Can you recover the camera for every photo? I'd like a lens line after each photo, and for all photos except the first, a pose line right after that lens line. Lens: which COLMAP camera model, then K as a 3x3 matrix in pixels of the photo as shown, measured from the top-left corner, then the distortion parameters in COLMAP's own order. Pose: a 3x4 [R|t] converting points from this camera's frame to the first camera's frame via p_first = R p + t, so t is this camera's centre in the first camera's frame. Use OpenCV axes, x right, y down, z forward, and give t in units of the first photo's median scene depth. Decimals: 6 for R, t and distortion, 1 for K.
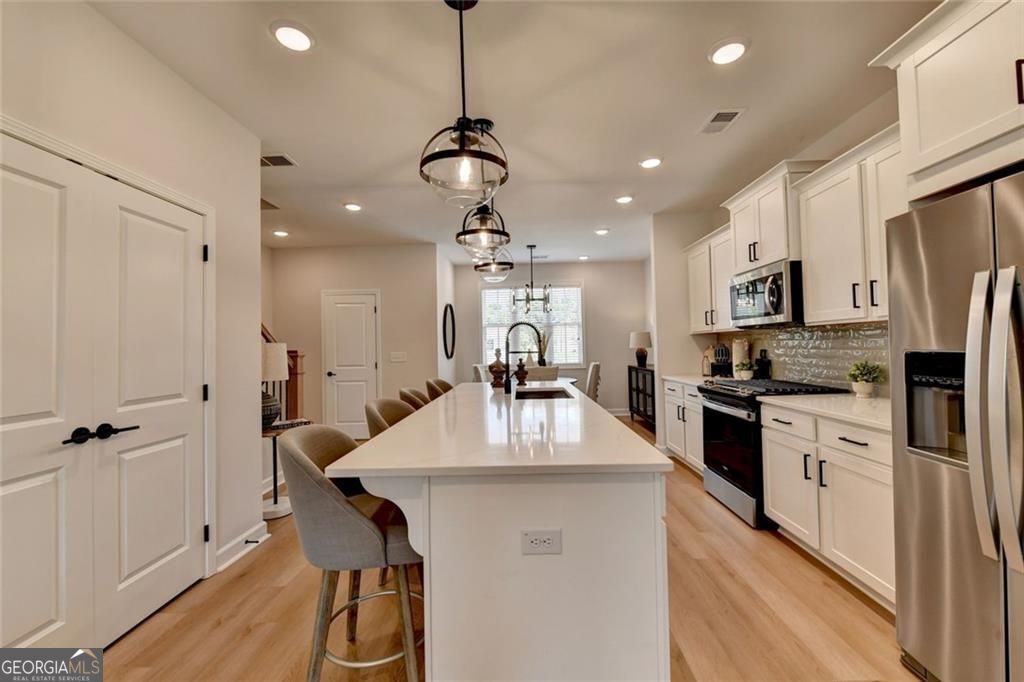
lens RADIAL K [[404.6, 0, 515.8], [0, 404.6, 339.9], [0, 0, 1]] dist [-0.009437, -0.000529]
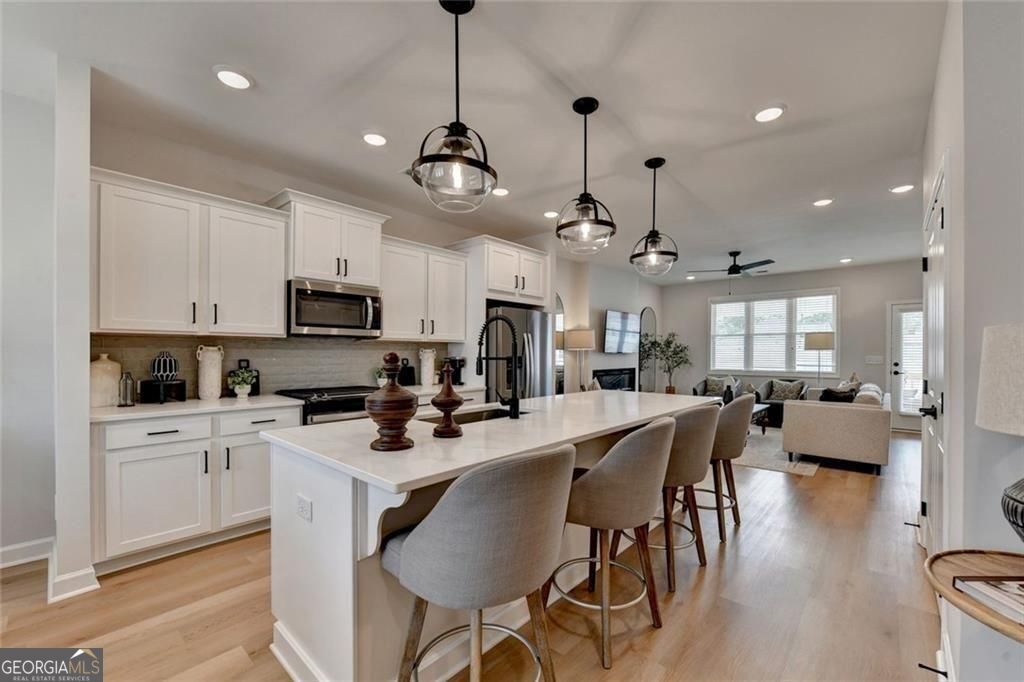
lens RADIAL K [[417.0, 0, 516.7], [0, 417.0, 355.1], [0, 0, 1]] dist [-0.012775, -0.000099]
pose [[-0.752380, 0.015835, 0.658539, -0.500724], [0.001493, 0.999749, -0.022334, 0.043095], [-0.658728, -0.015820, -0.752215, 1.564754]]
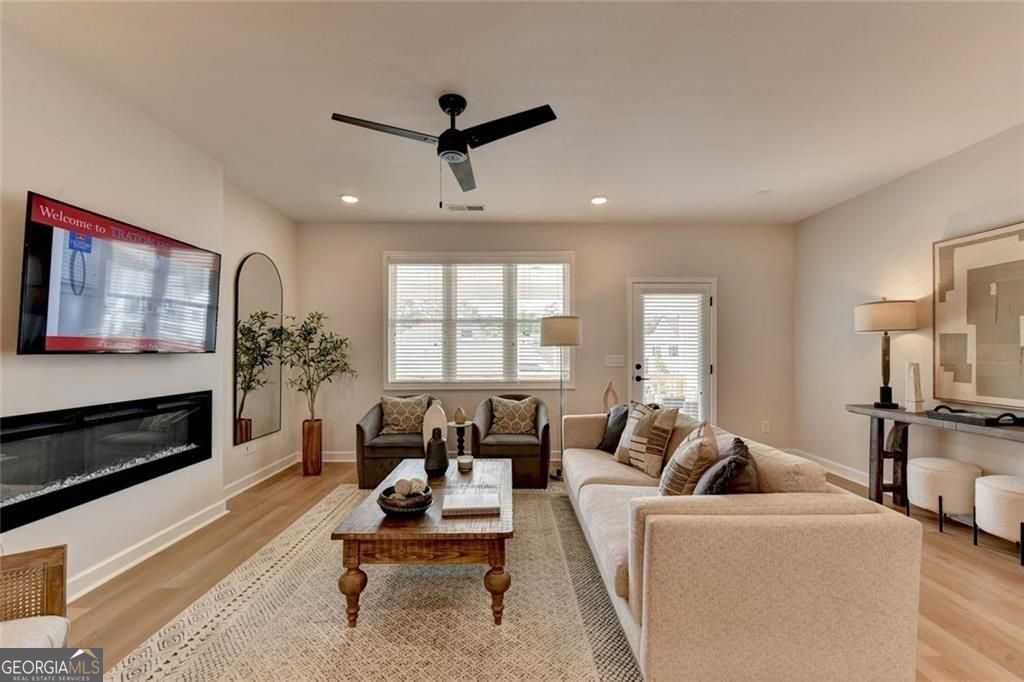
lens RADIAL K [[421.1, 0, 513.0], [0, 421.1, 349.6], [0, 0, 1]] dist [-0.011241, -0.000096]
pose [[-0.999429, 0.023355, -0.024418, -0.065781], [0.023909, 0.999457, -0.022669, 0.007024], [0.023876, -0.023240, -0.999445, 0.177568]]
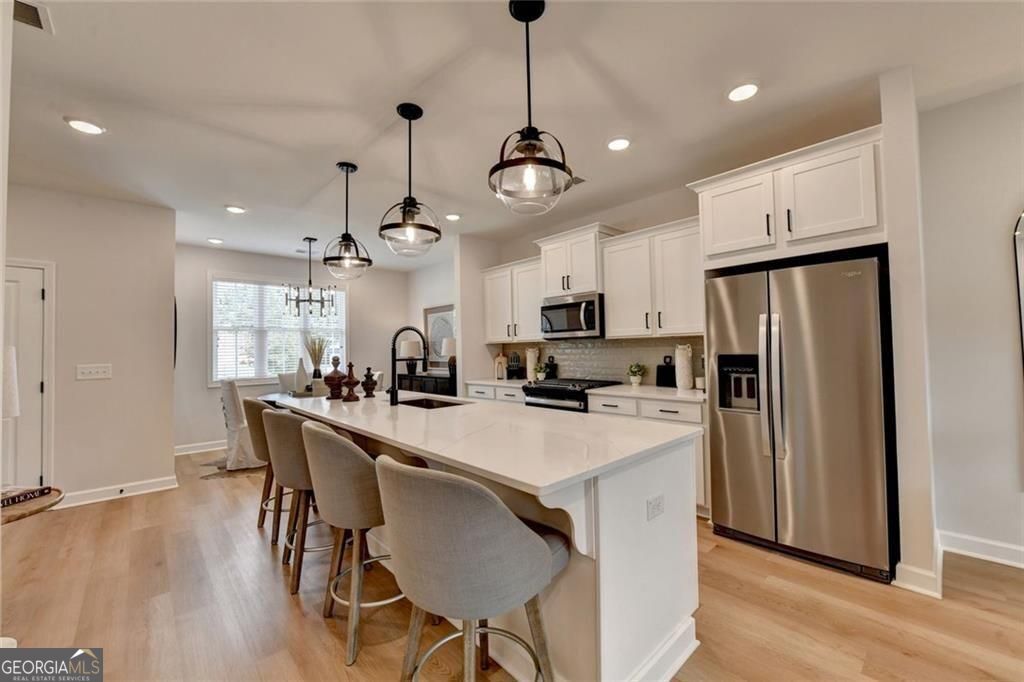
lens RADIAL K [[400.2, 0, 512.0], [0, 400.2, 341.0], [0, 0, 1]] dist [-0.009410, 0.000039]
pose [[0.722649, 0.021959, 0.690866, -0.462961], [-0.006690, 0.999671, -0.024776, 0.009314], [-0.691182, 0.013283, 0.722558, 0.175357]]
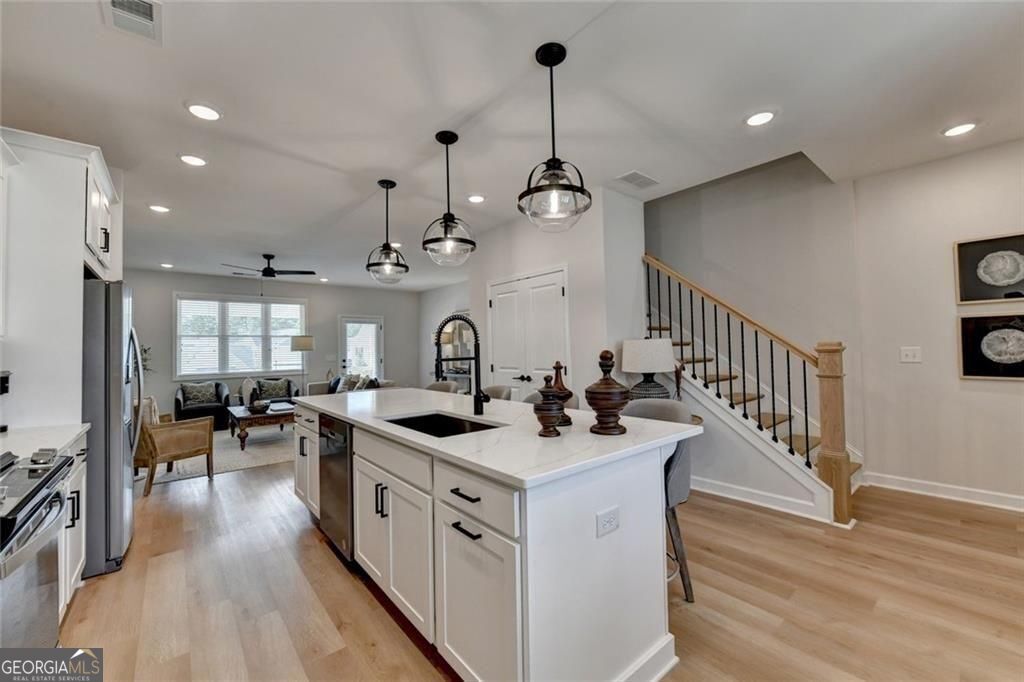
lens RADIAL K [[406.6, 0, 513.1], [0, 406.6, 339.5], [0, 0, 1]] dist [-0.008520, -0.000347]
pose [[-0.757989, 0.020353, -0.651949, 0.412189], [0.046977, 0.998621, -0.023443, 0.019450], [0.650573, -0.048396, -0.757900, 1.638263]]
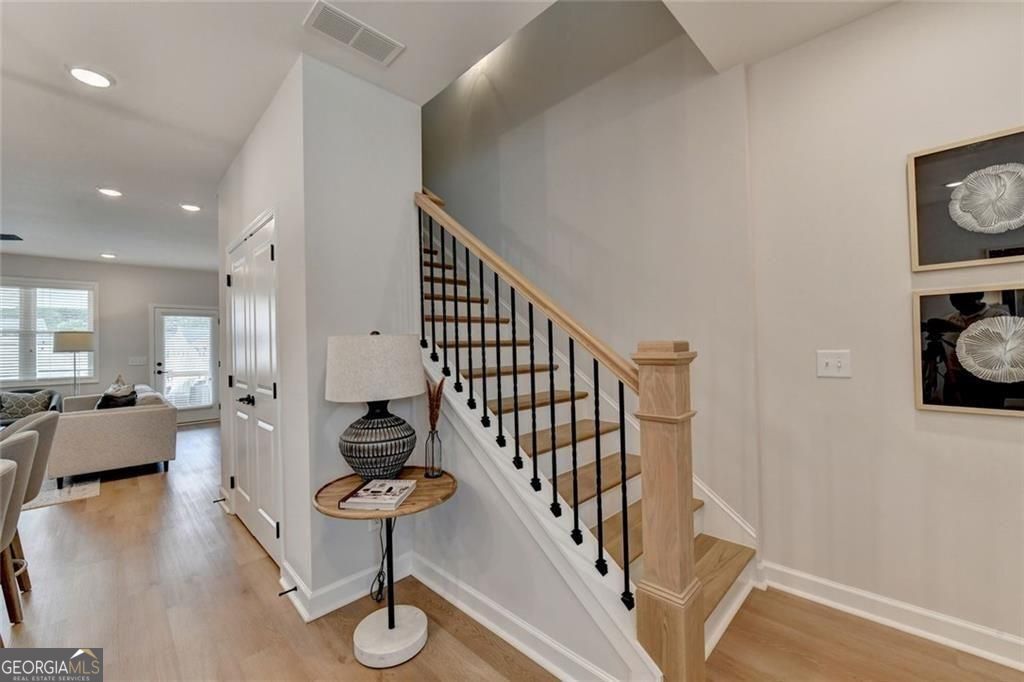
lens RADIAL K [[404.6, 0, 515.8], [0, 404.6, 339.9], [0, 0, 1]] dist [-0.009437, -0.000529]
pose [[-0.693813, 0.024935, -0.719723, -0.345119], [0.048345, 0.998759, -0.012002, 0.033756], [0.718530, -0.043122, -0.694157, 1.587766]]
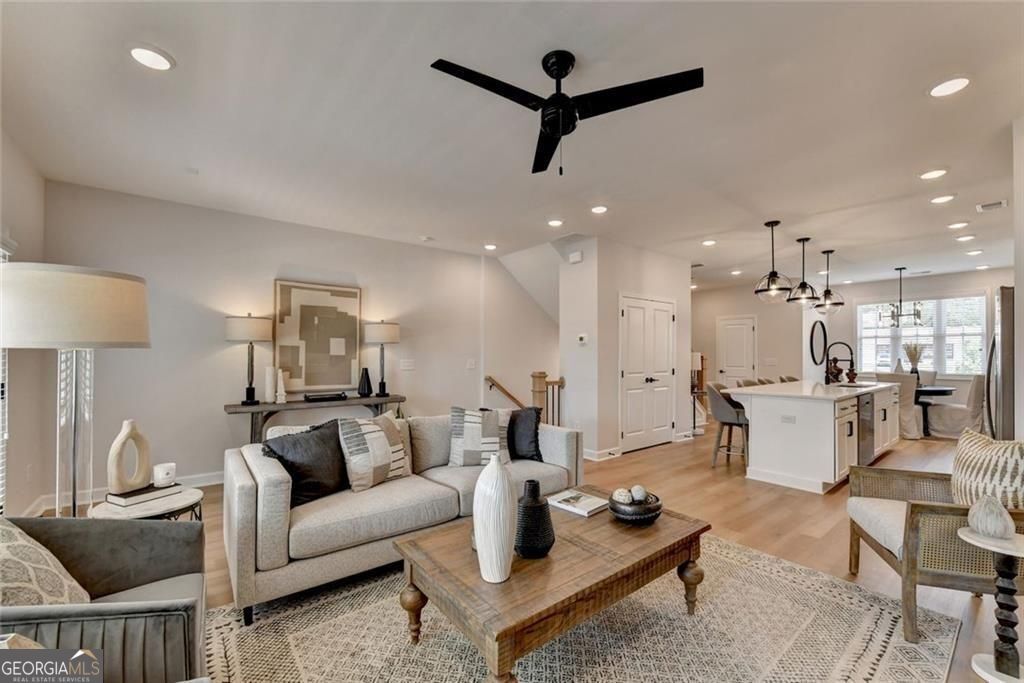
lens RADIAL K [[417.8, 0, 524.9], [0, 417.8, 357.6], [0, 0, 1]] dist [-0.006687, -0.000310]
pose [[0.642753, 0.025815, -0.765639, 0.509334], [-0.000965, 0.999459, 0.032888, -0.035991], [0.766073, -0.020400, 0.642430, -1.104303]]
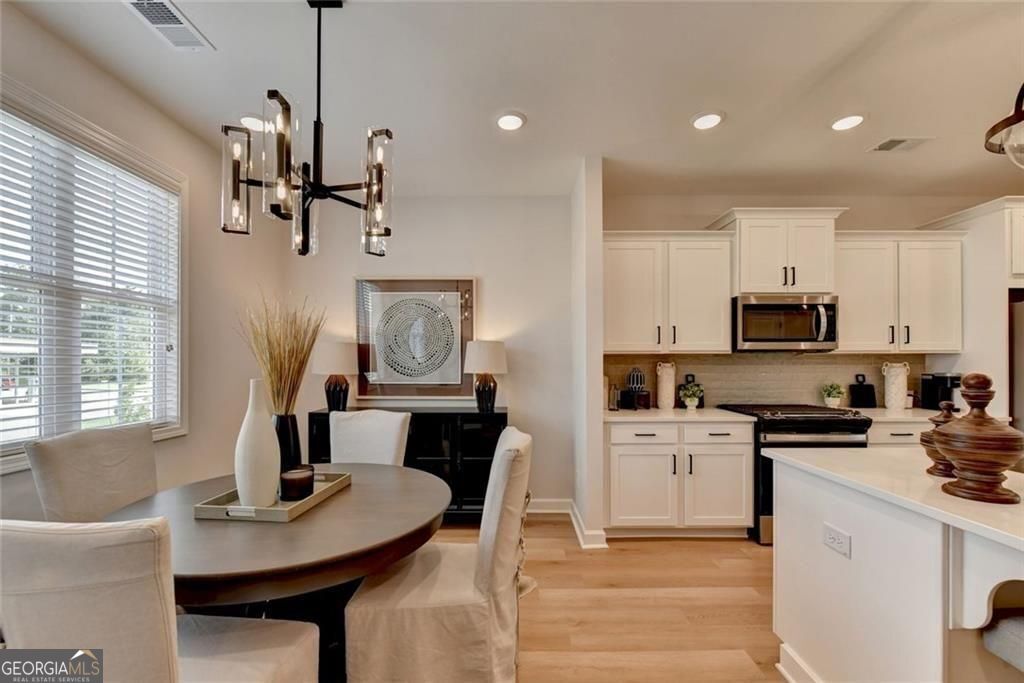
lens RADIAL K [[418.6, 0, 514.9], [0, 418.6, 364.2], [0, 0, 1]] dist [-0.003313, -0.000270]
pose [[-0.004577, 0.021399, 0.999761, -0.447979], [-0.015778, 0.999645, -0.021469, 0.033682], [-0.999865, -0.015873, -0.004238, 1.725078]]
